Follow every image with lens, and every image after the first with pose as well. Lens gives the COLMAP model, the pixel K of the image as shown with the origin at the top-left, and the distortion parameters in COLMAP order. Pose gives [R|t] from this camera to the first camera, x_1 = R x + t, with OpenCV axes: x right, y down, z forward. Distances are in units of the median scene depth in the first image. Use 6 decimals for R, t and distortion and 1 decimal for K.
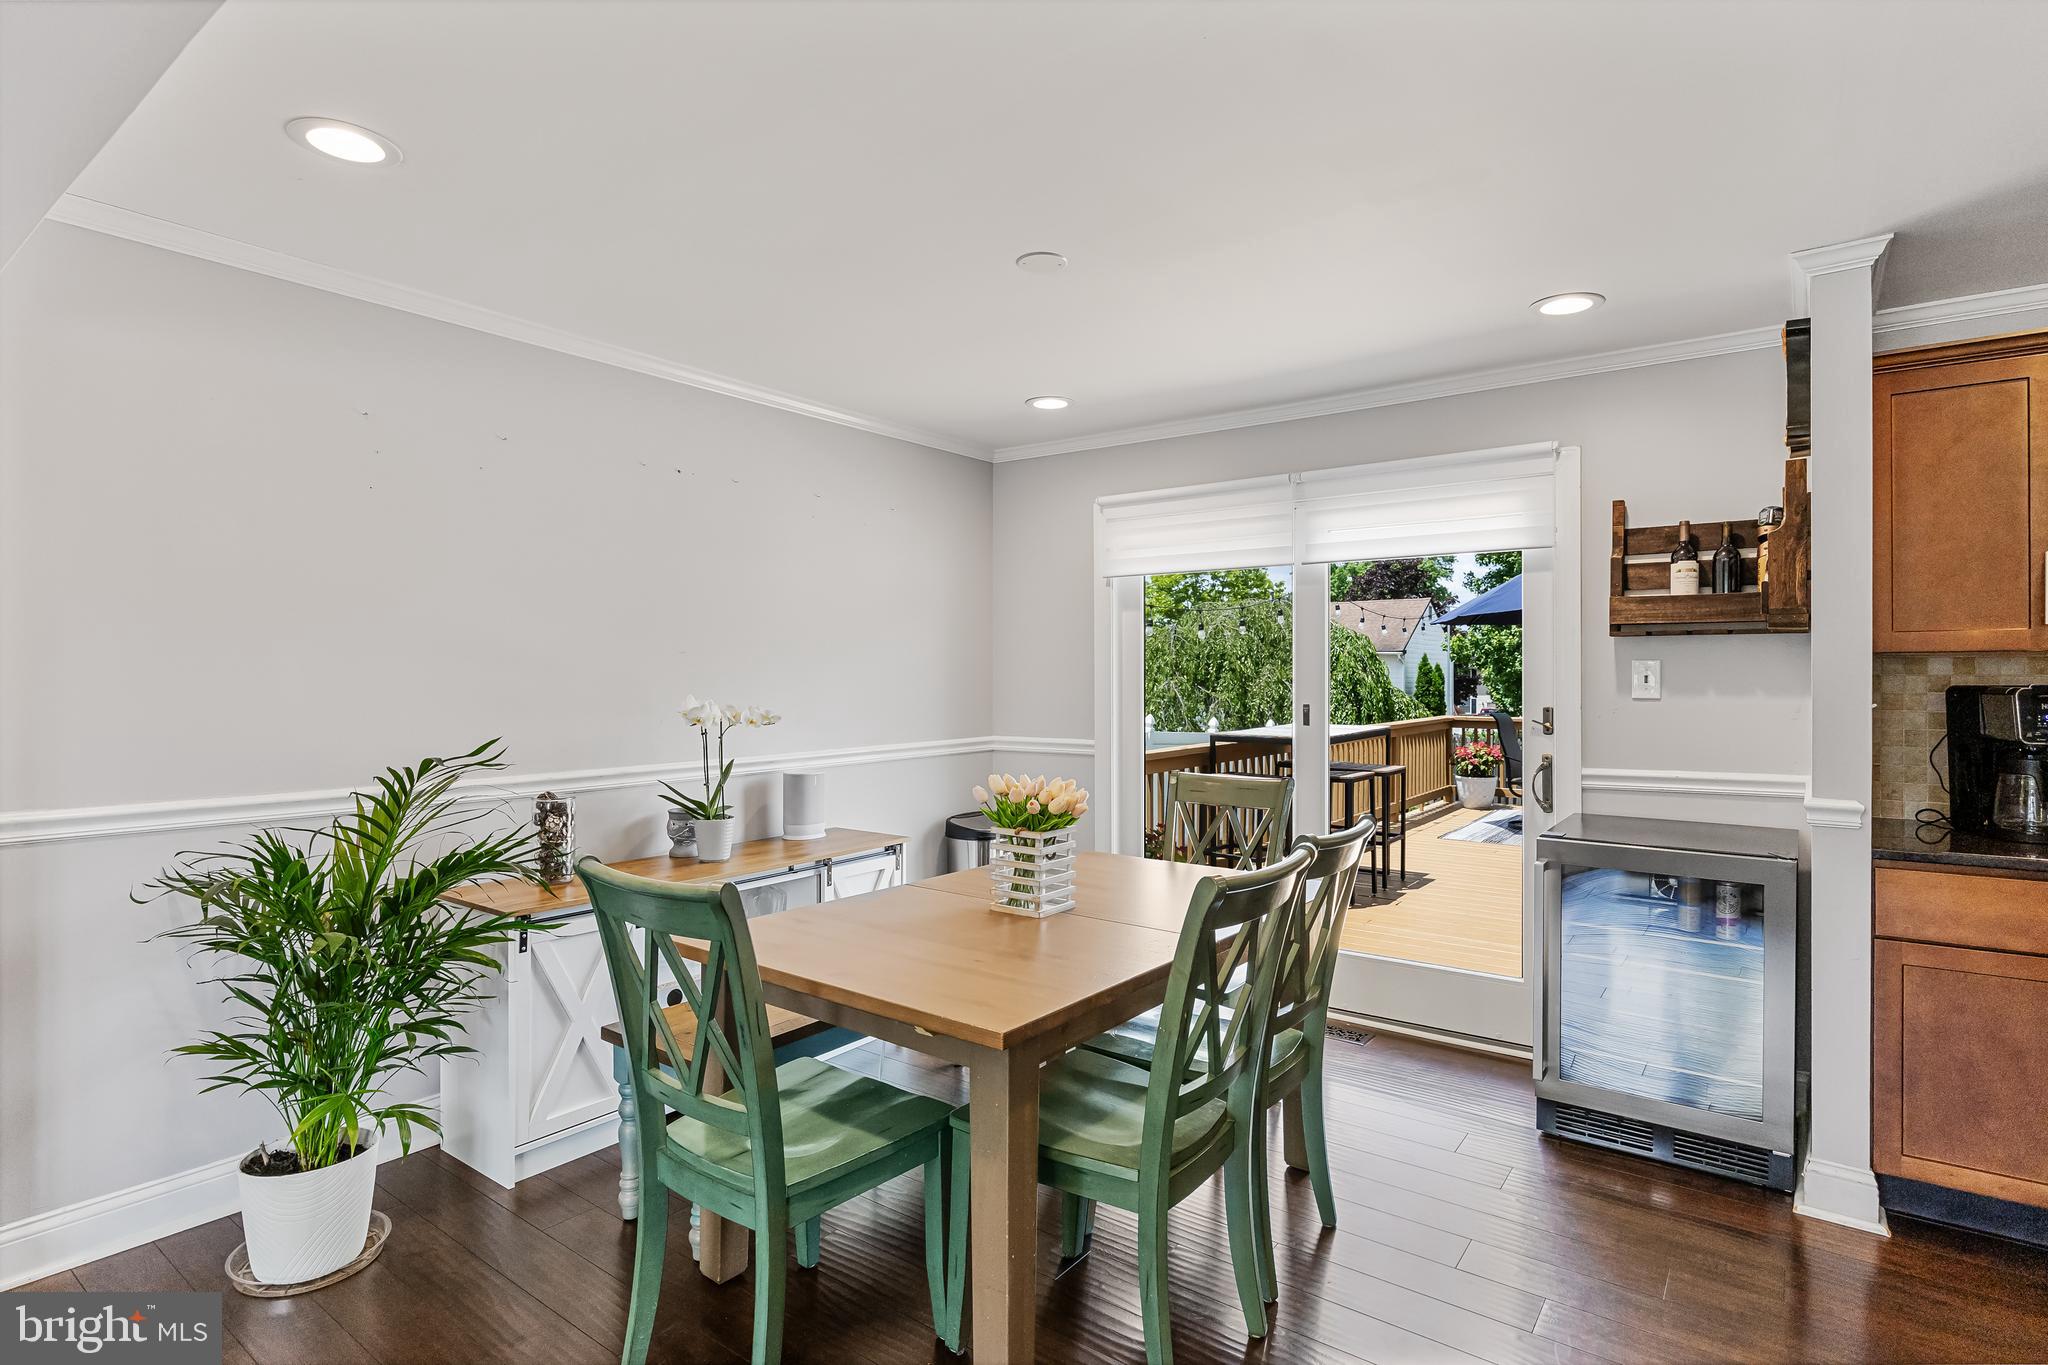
lens RADIAL K [[1045.1, 0, 1024.0], [0, 1045.1, 682.5], [0, 0, 1]] dist [-0.000241, -0.000491]
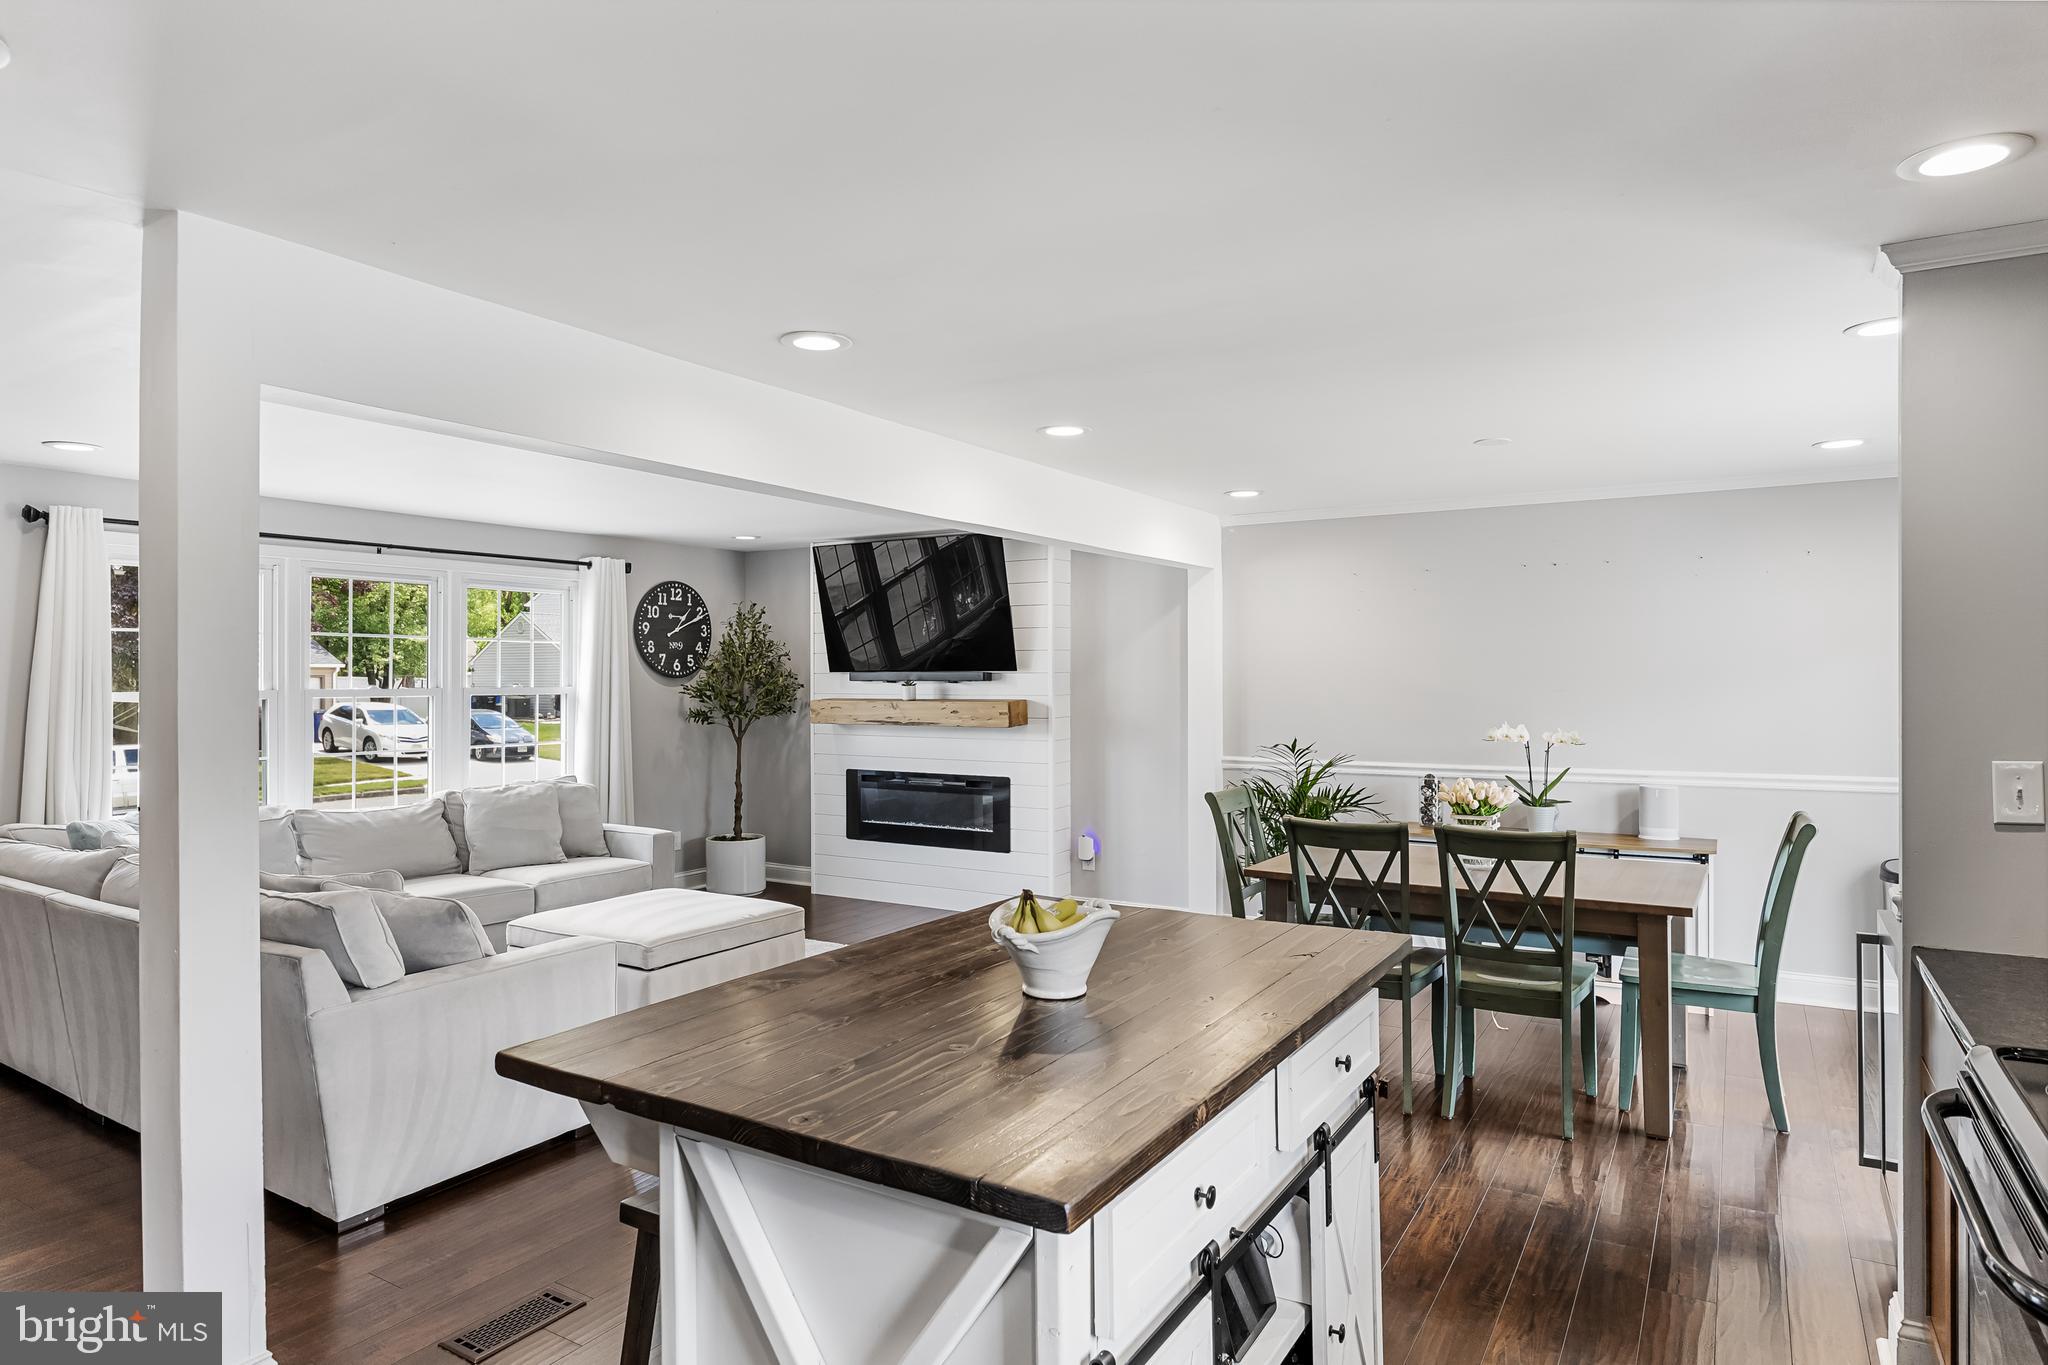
lens RADIAL K [[1190.5, 0, 1024.0], [0, 1190.5, 682.5], [0, 0, 1]] dist [-0.007204, -0.000275]
pose [[0.104047, 0.001958, -0.994570, 1.659881], [-0.006846, 0.999976, 0.001253, -0.052019], [0.994549, 0.006679, 0.104058, 0.138631]]
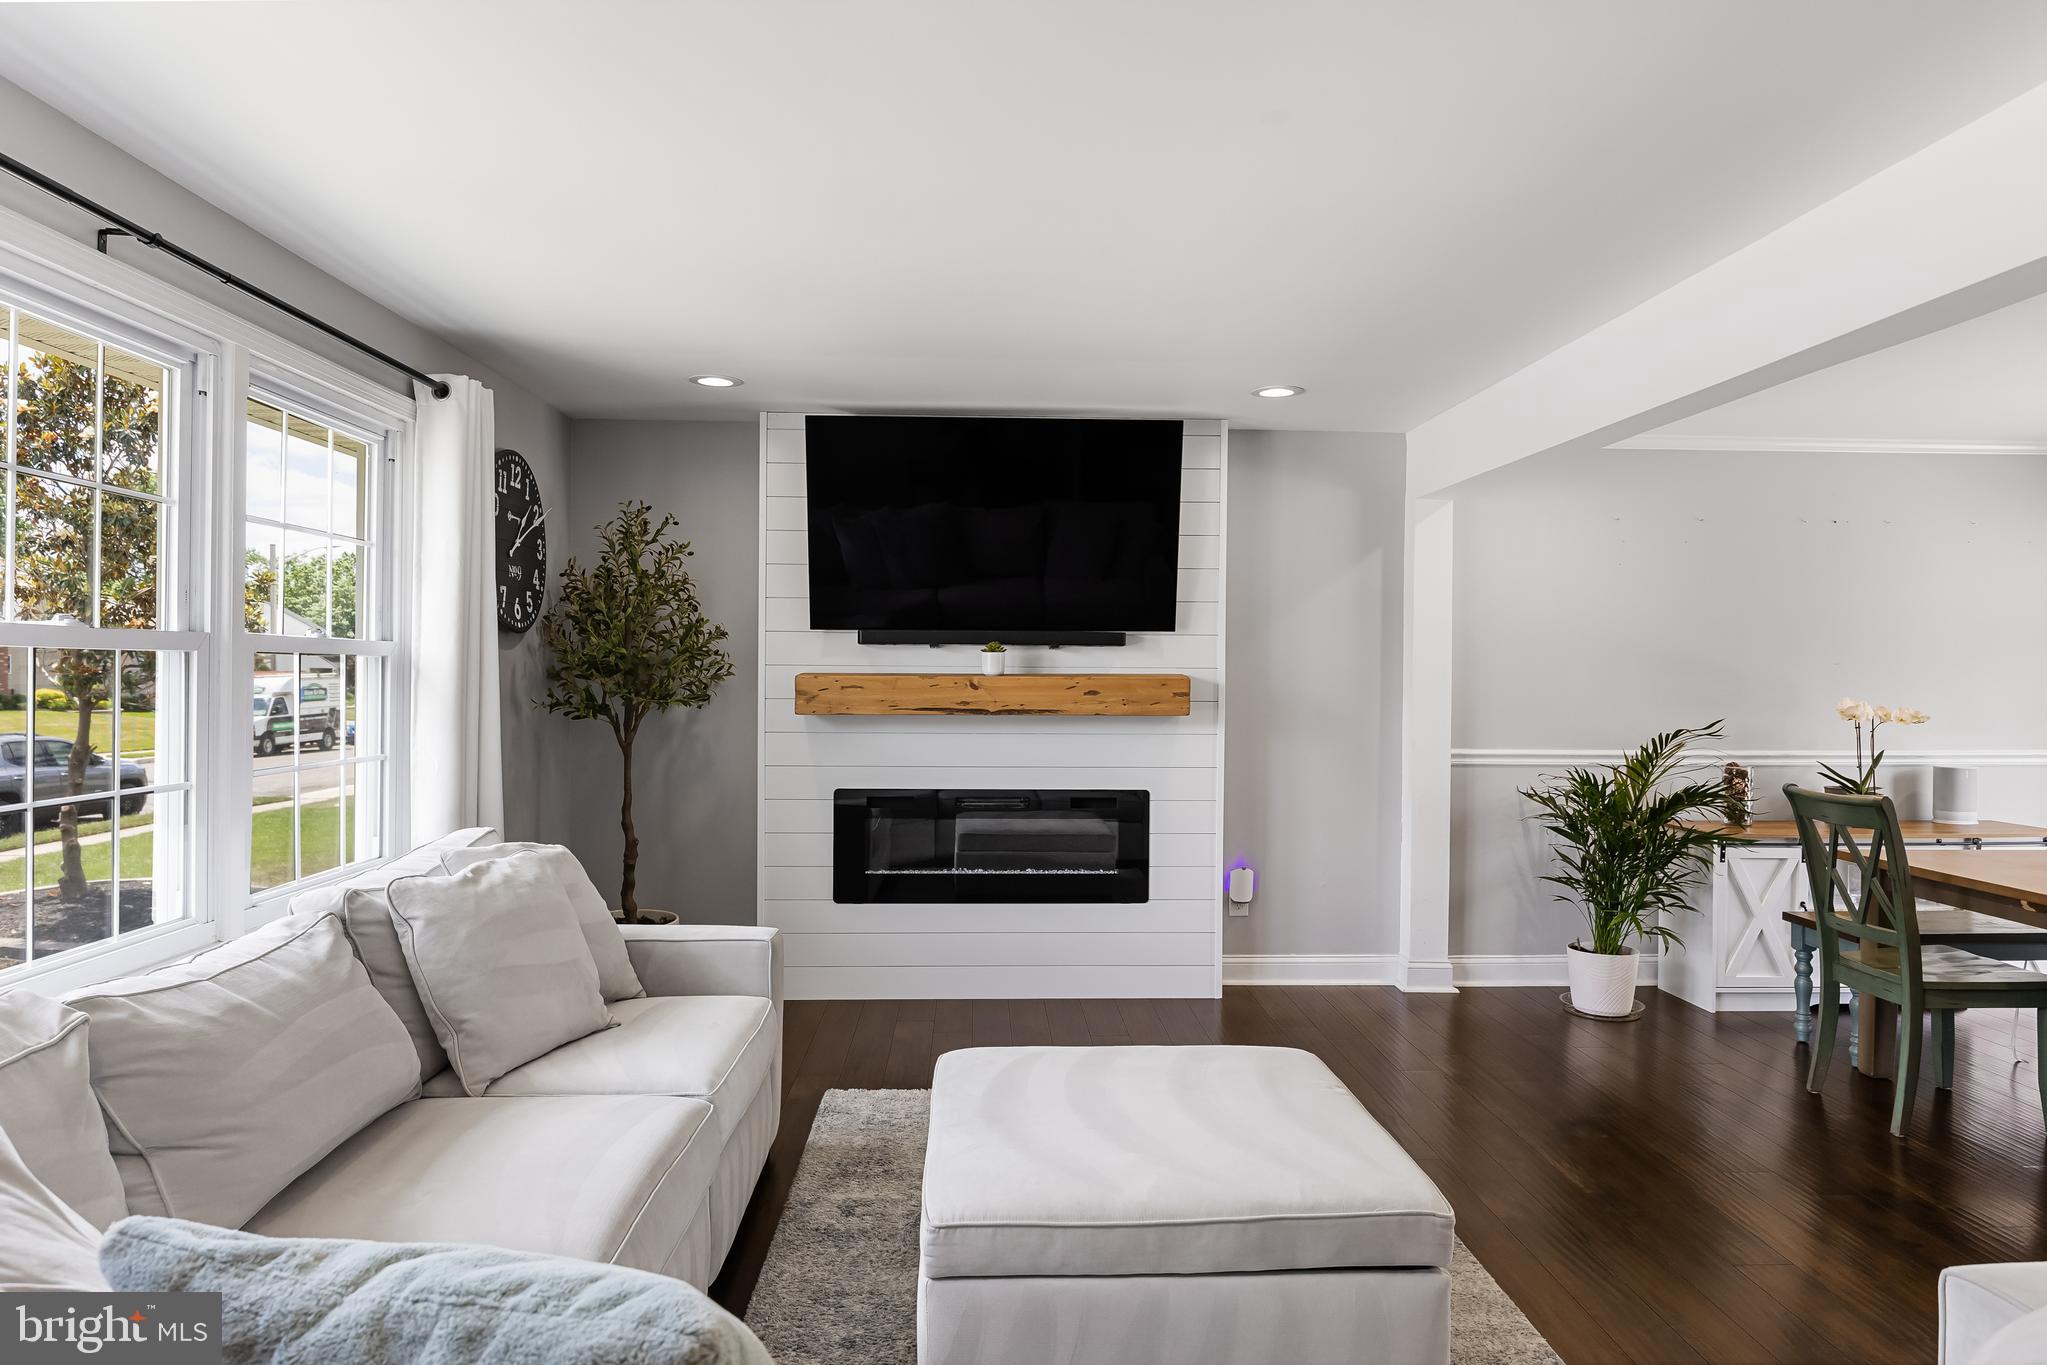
lens RADIAL K [[1217.0, 0, 1023.5], [0, 1217.0, 682.5], [0, 0, 1]] dist [0.000410, -0.000420]
pose [[0.637419, 0.007433, -0.770482, 0.249576], [-0.011417, 0.999935, 0.000202, 0.005710], [0.770433, 0.008668, 0.637462, -0.963049]]
